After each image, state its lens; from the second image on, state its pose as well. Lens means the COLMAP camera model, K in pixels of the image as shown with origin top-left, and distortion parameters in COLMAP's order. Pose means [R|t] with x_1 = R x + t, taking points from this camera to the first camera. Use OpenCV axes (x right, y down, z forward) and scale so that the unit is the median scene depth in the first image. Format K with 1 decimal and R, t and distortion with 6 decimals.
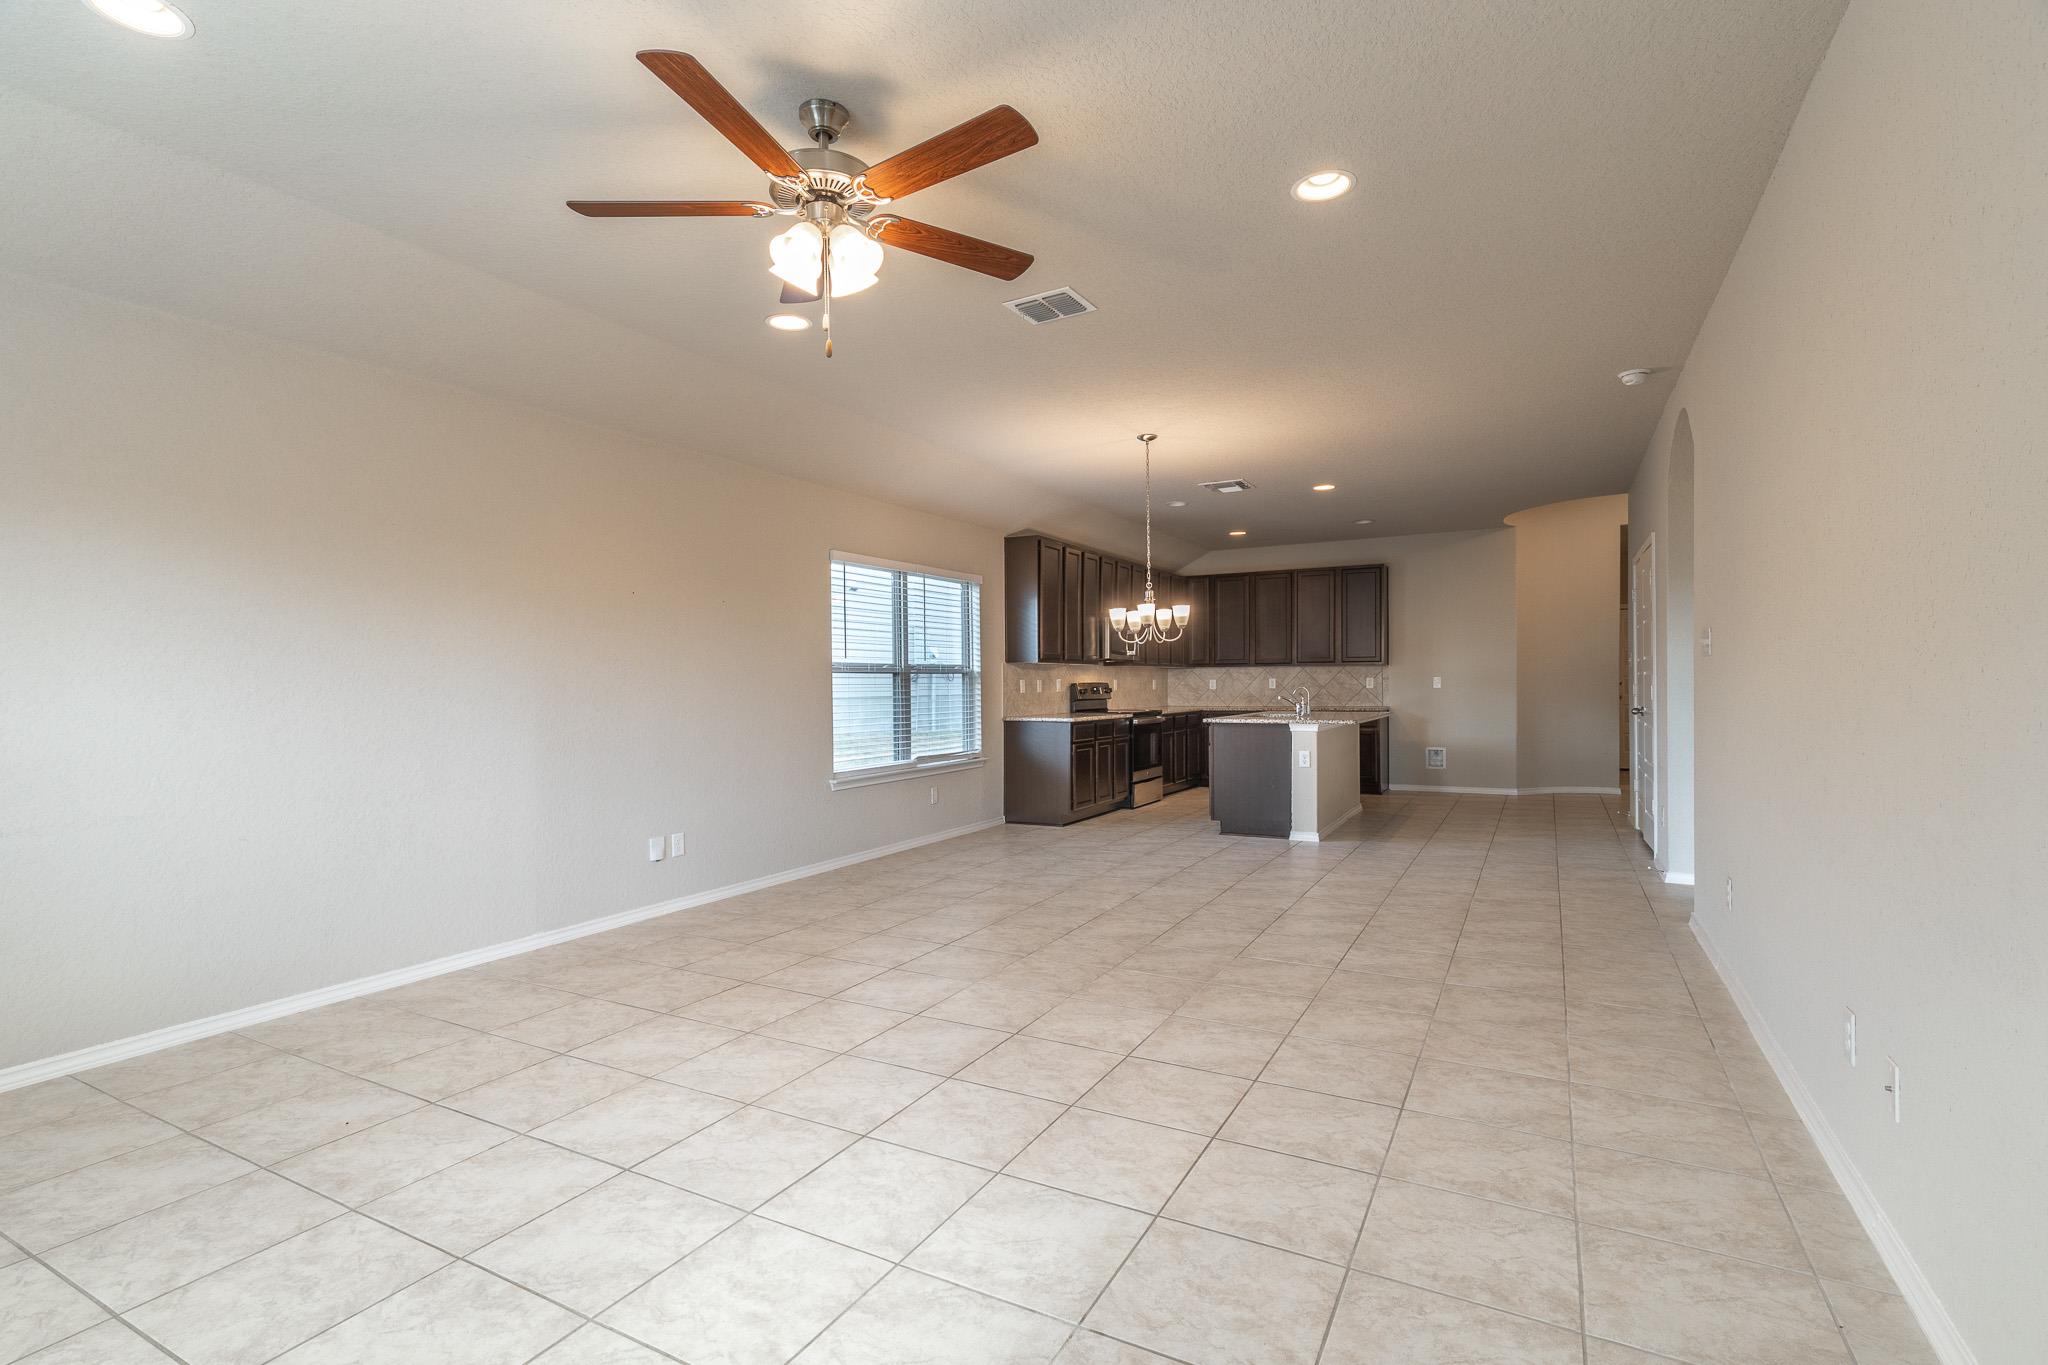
lens RADIAL K [[961.2, 0, 1038.4], [0, 961.2, 675.9], [0, 0, 1]] dist [0.006162, -0.000243]
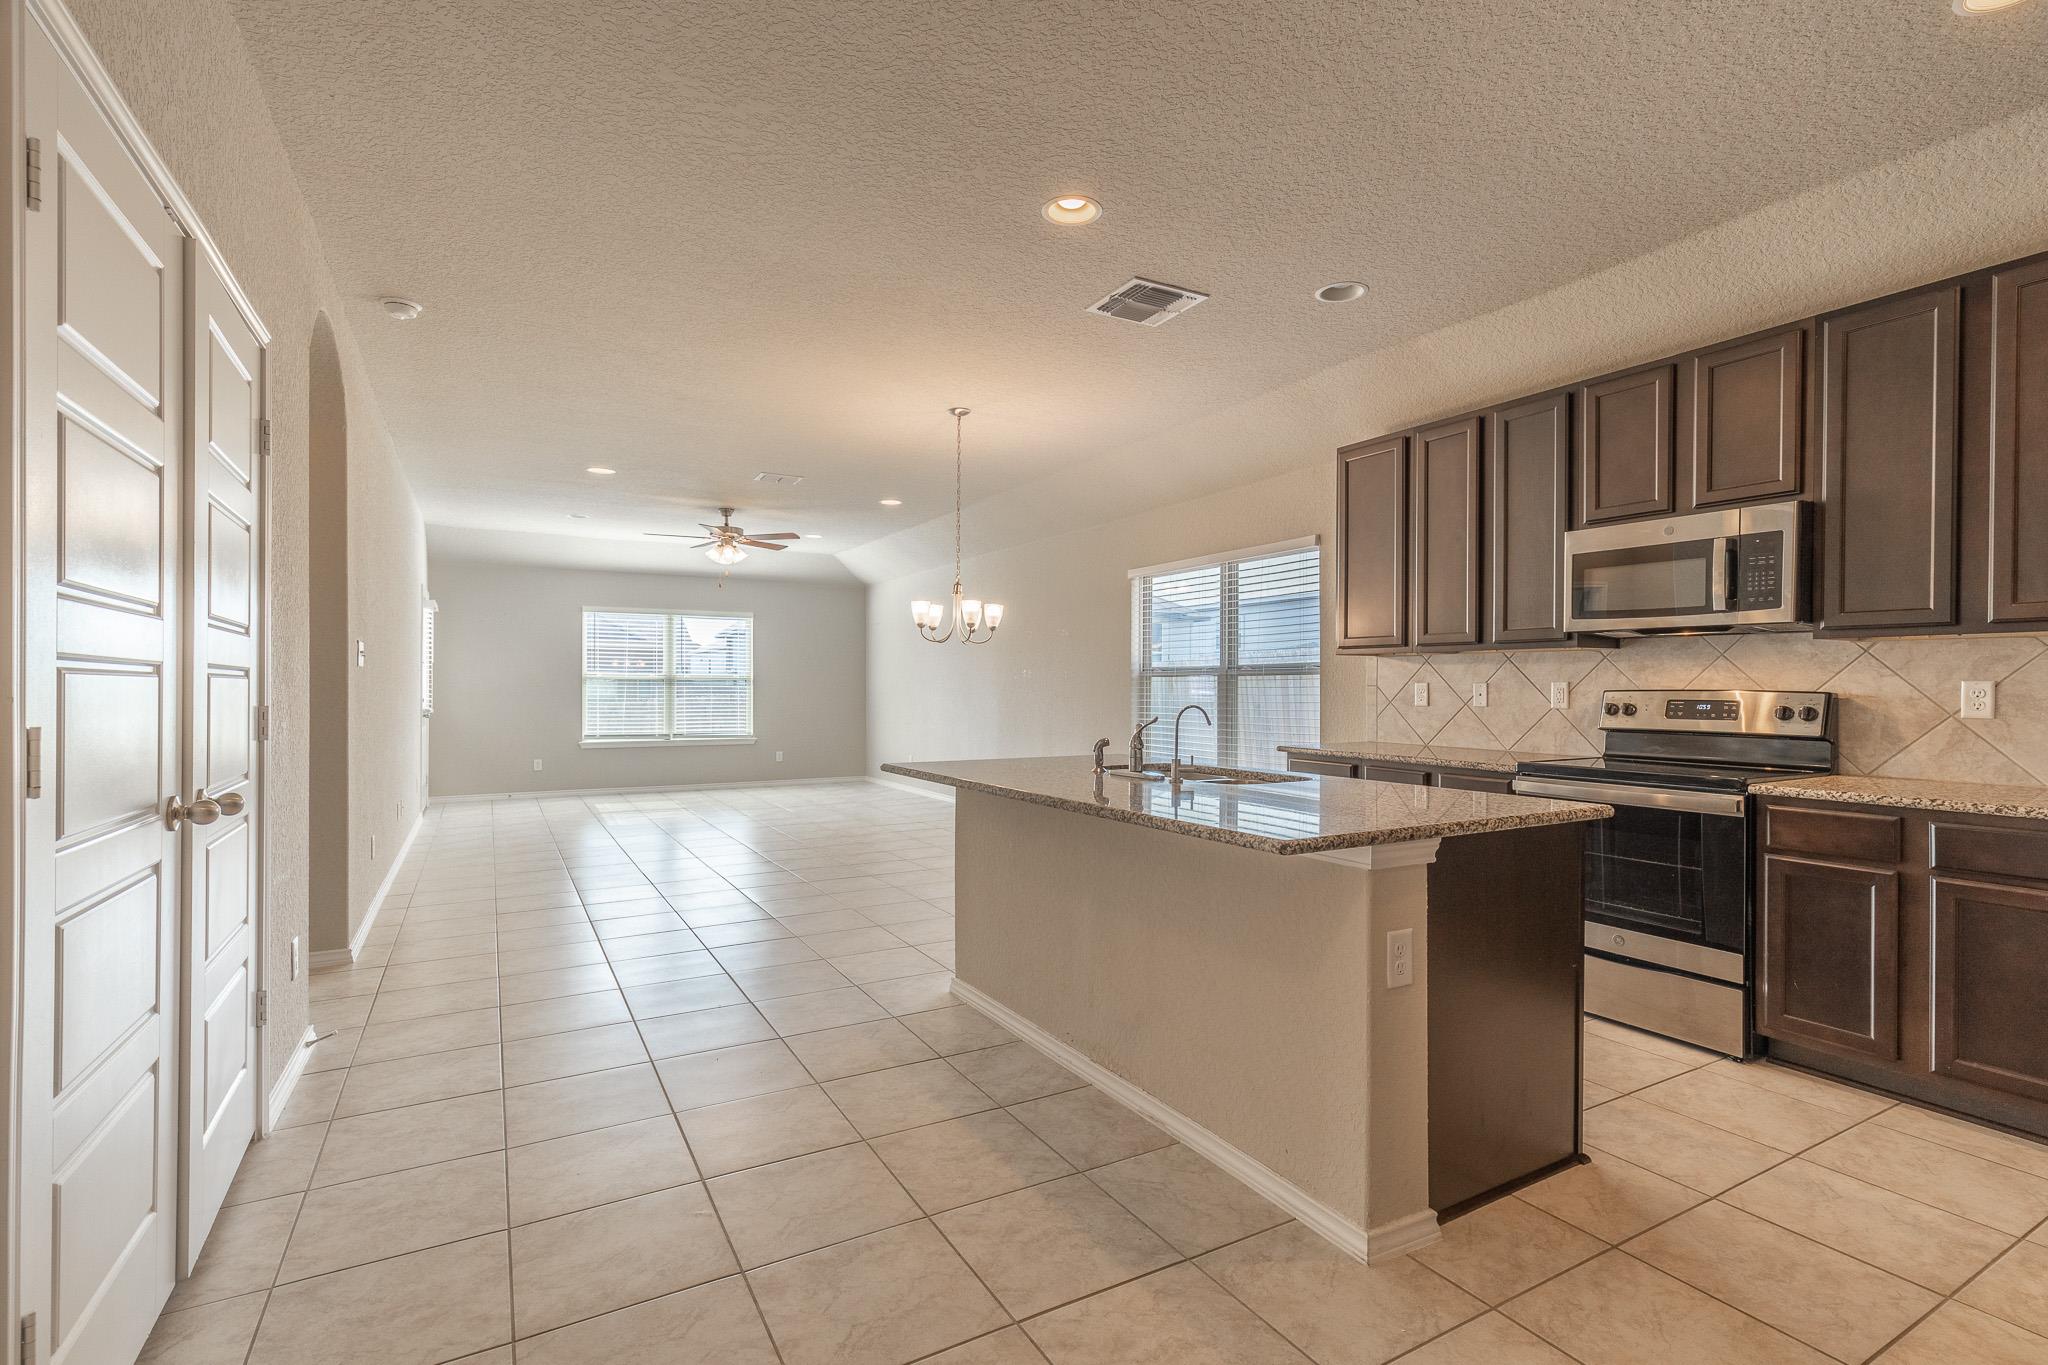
lens RADIAL K [[961.2, 0, 1038.0], [0, 961.2, 679.3], [0, 0, 1]] dist [0.006162, -0.000243]
pose [[-0.547626, 0.000362, -0.836723, 0.544597], [0.006589, 0.999971, -0.003880, 0.002089], [0.836698, -0.007638, -0.547612, 0.988066]]
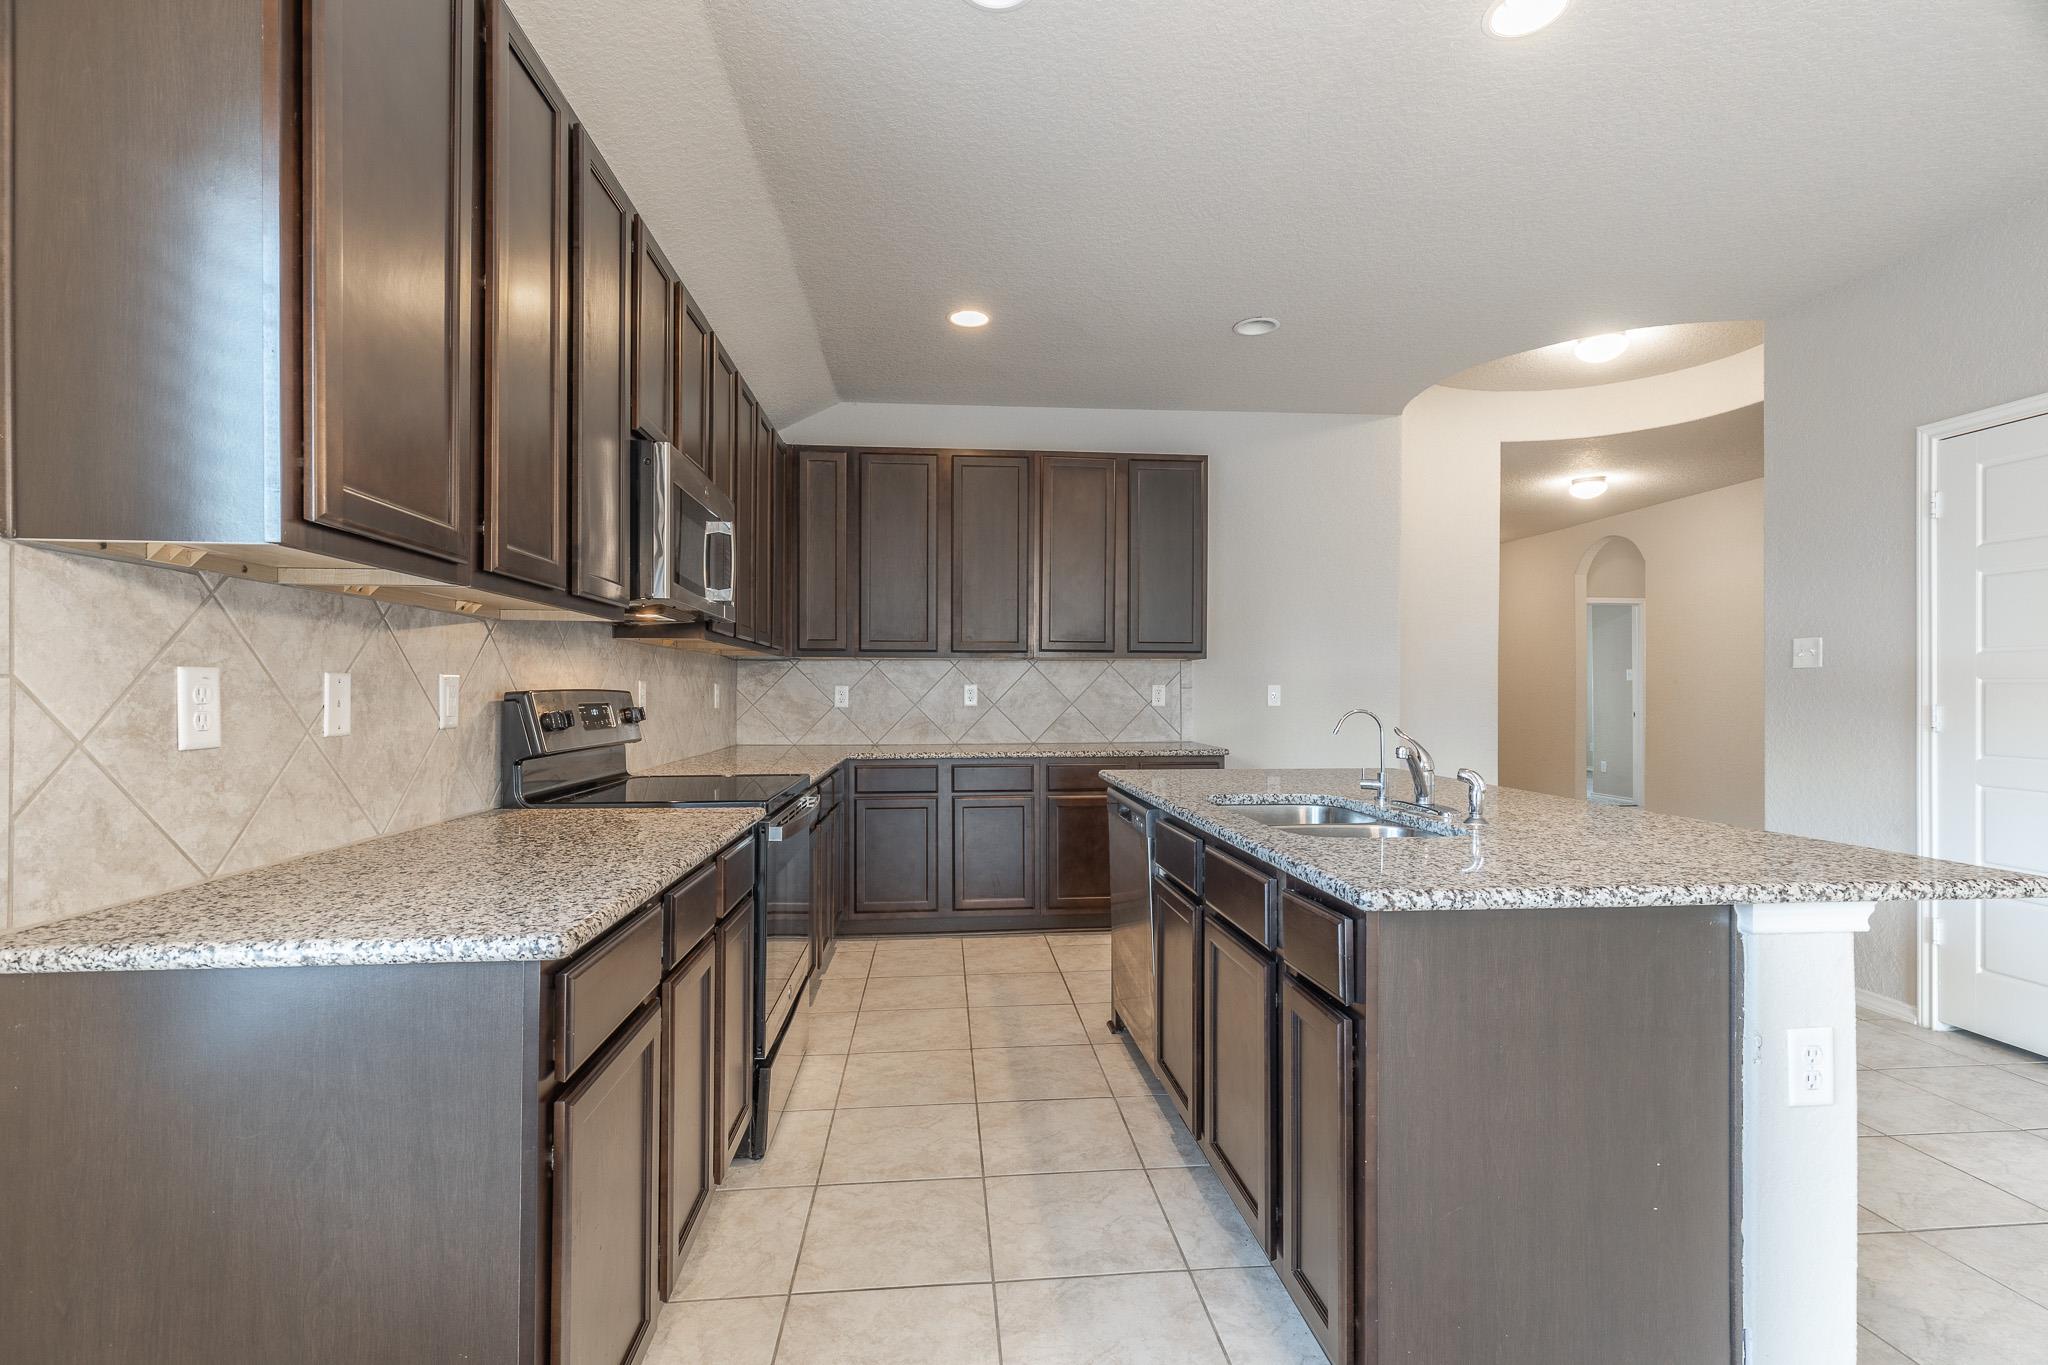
lens RADIAL K [[961.2, 0, 1032.9], [0, 961.2, 692.7], [0, 0, 1]] dist [0.006162, -0.000243]
pose [[0.841506, 0.010525, 0.540145, 0.013813], [-0.015587, 0.999867, 0.004800, 0.004420], [-0.540022, -0.012458, 0.841558, 0.673582]]
